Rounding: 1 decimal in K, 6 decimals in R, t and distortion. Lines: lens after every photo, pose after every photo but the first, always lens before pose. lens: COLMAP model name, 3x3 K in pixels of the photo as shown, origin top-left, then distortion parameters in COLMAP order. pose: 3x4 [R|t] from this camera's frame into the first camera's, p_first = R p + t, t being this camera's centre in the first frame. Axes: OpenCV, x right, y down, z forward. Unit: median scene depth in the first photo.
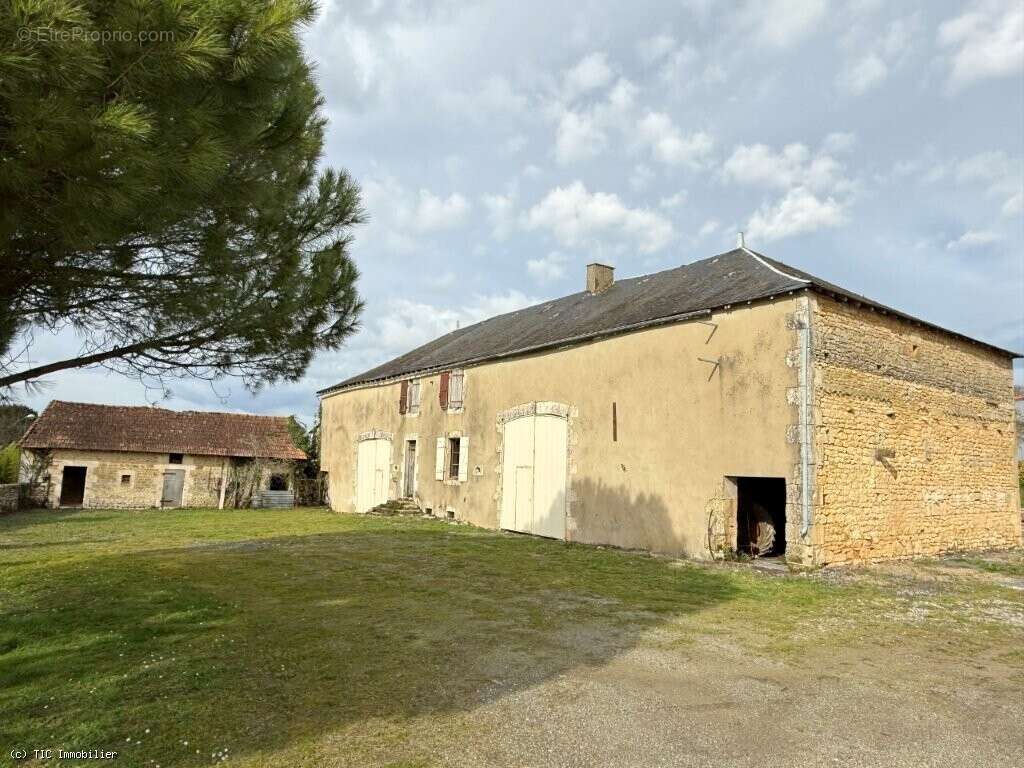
lens RADIAL K [[663.6, 0, 509.8], [0, 663.6, 383.2], [0, 0, 1]] dist [0.001171, 0.000076]
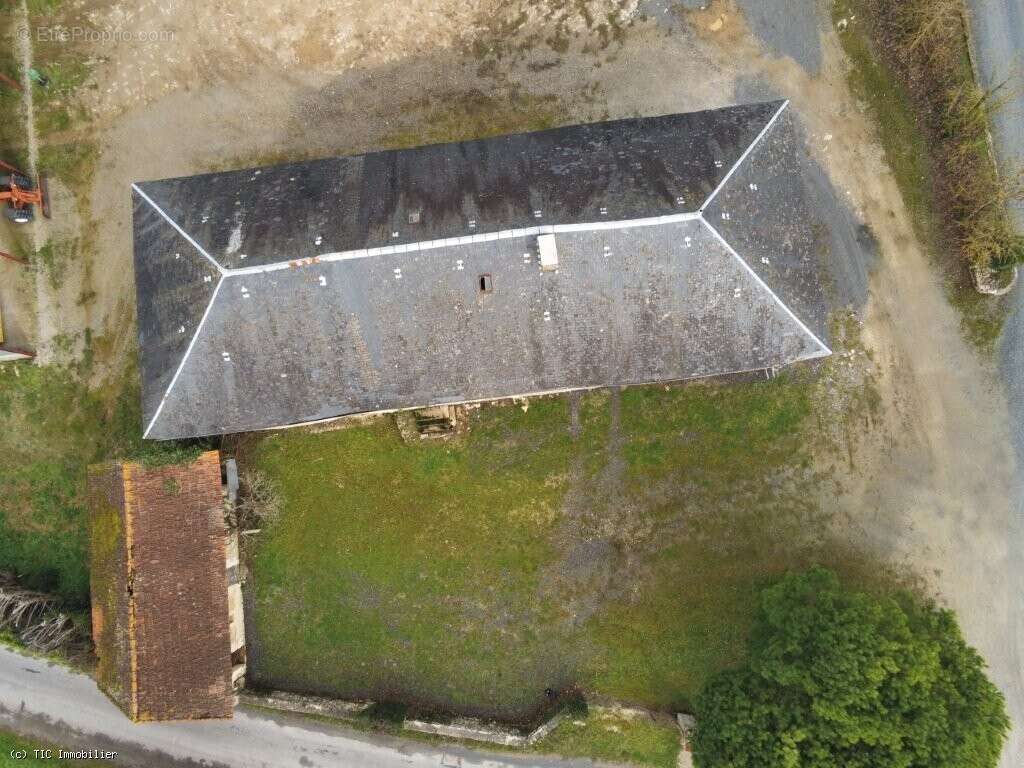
lens RADIAL K [[663.6, 0, 509.8], [0, 663.6, 383.2], [0, 0, 1]] dist [0.001171, 0.000076]
pose [[0.470444, -0.881819, 0.032825, -0.093371], [-0.056855, 0.006831, 0.998359, -1.176468], [-0.880596, -0.471539, -0.046922, 1.051687]]
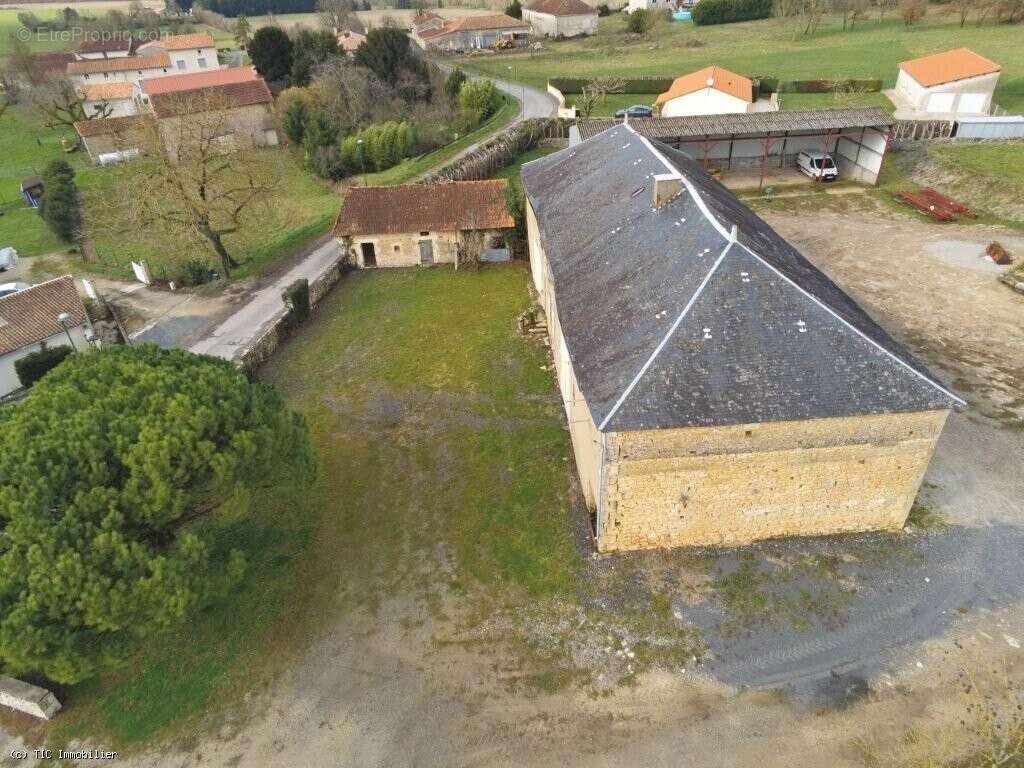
lens RADIAL K [[663.7, 0, 509.4], [0, 663.7, 379.8], [0, 0, 1]] dist [-0.003166, -0.001007]
pose [[0.850978, 0.222677, -0.475658, 0.522062], [0.139378, 0.777446, 0.613312, -0.638678], [0.506369, -0.588211, 0.630554, 0.012587]]
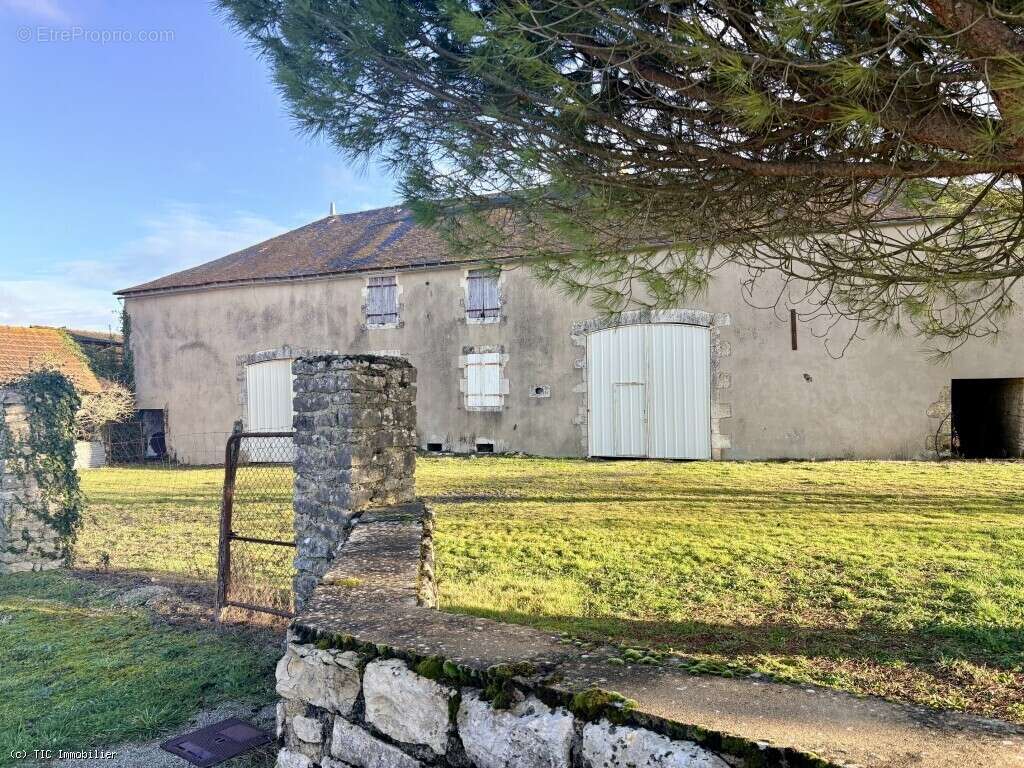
lens RADIAL K [[725.7, 0, 529.6], [0, 725.7, 389.4], [0, 0, 1]] dist [0.094105, -0.150096]
pose [[0.842251, -0.031483, 0.538165, -0.515788], [-0.029040, 0.994194, 0.103610, 0.032572], [-0.538302, -0.102894, 0.836447, 0.231018]]
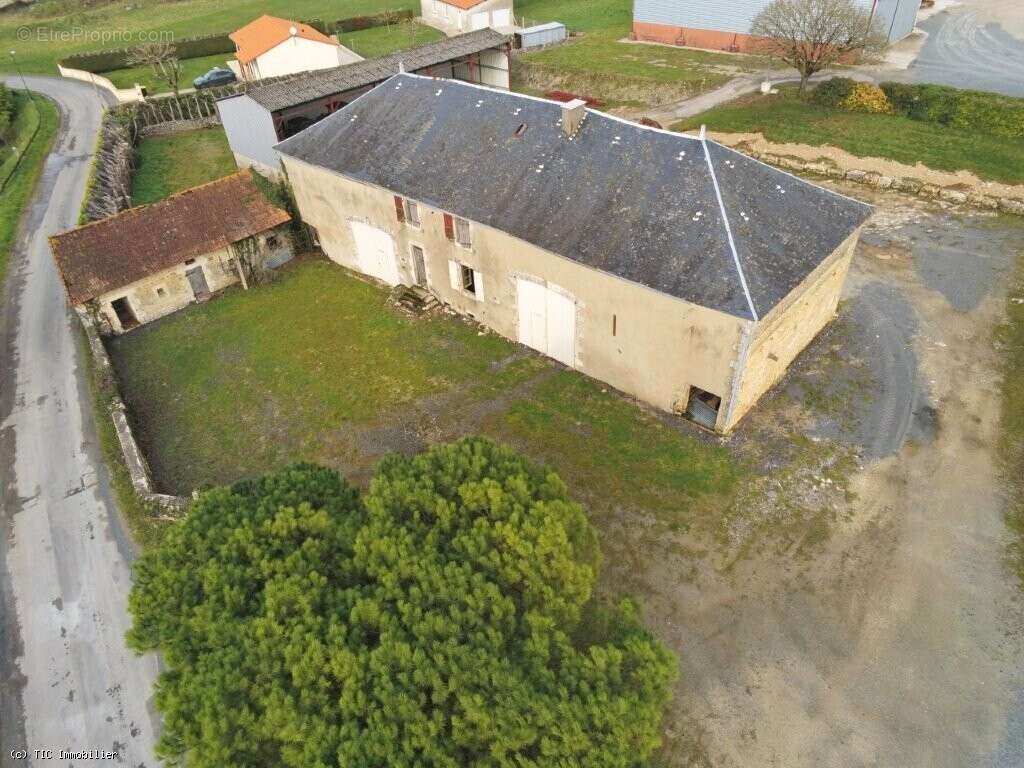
lens RADIAL K [[663.6, 0, 509.8], [0, 663.6, 383.2], [0, 0, 1]] dist [0.001171, 0.000076]
pose [[0.969964, -0.206876, 0.127953, -0.213799], [0.051544, 0.688875, 0.723045, -0.692471], [-0.237724, -0.694733, 0.678847, -0.051990]]
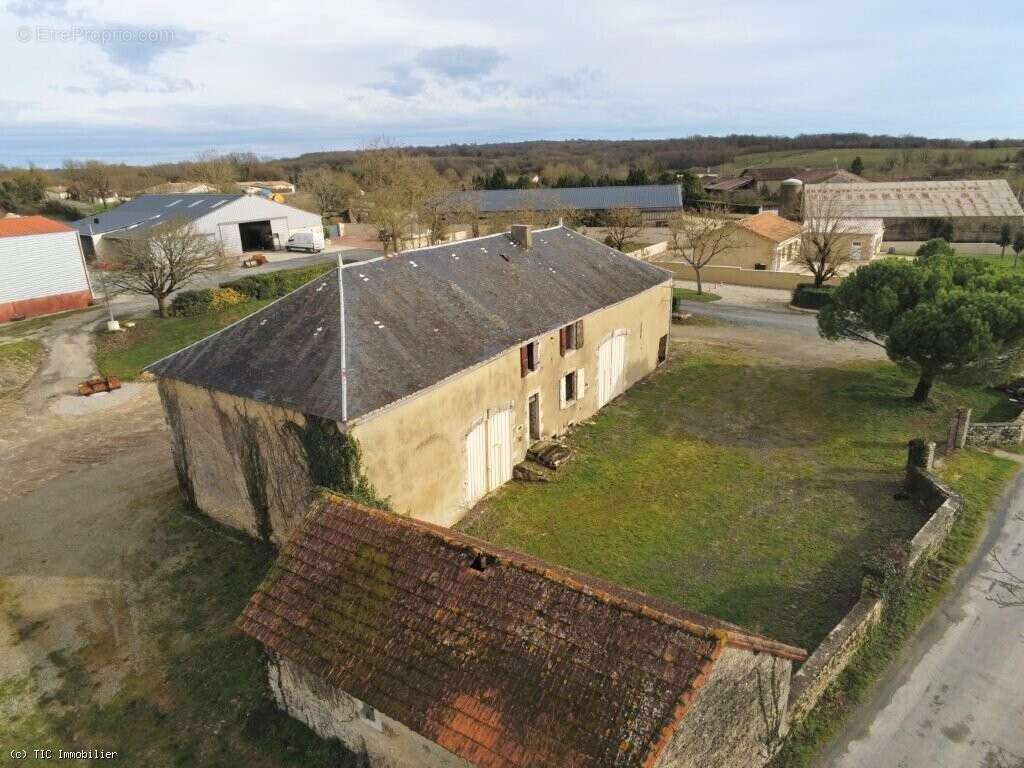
lens RADIAL K [[661.6, 0, 508.3], [0, 661.6, 385.7], [0, 0, 1]] dist [-0.000634, 0.002288]
pose [[-0.377061, -0.319124, 0.869474, -1.213832], [-0.099494, 0.947290, 0.304538, -0.289874], [-0.920829, 0.028322, -0.388937, 1.646515]]
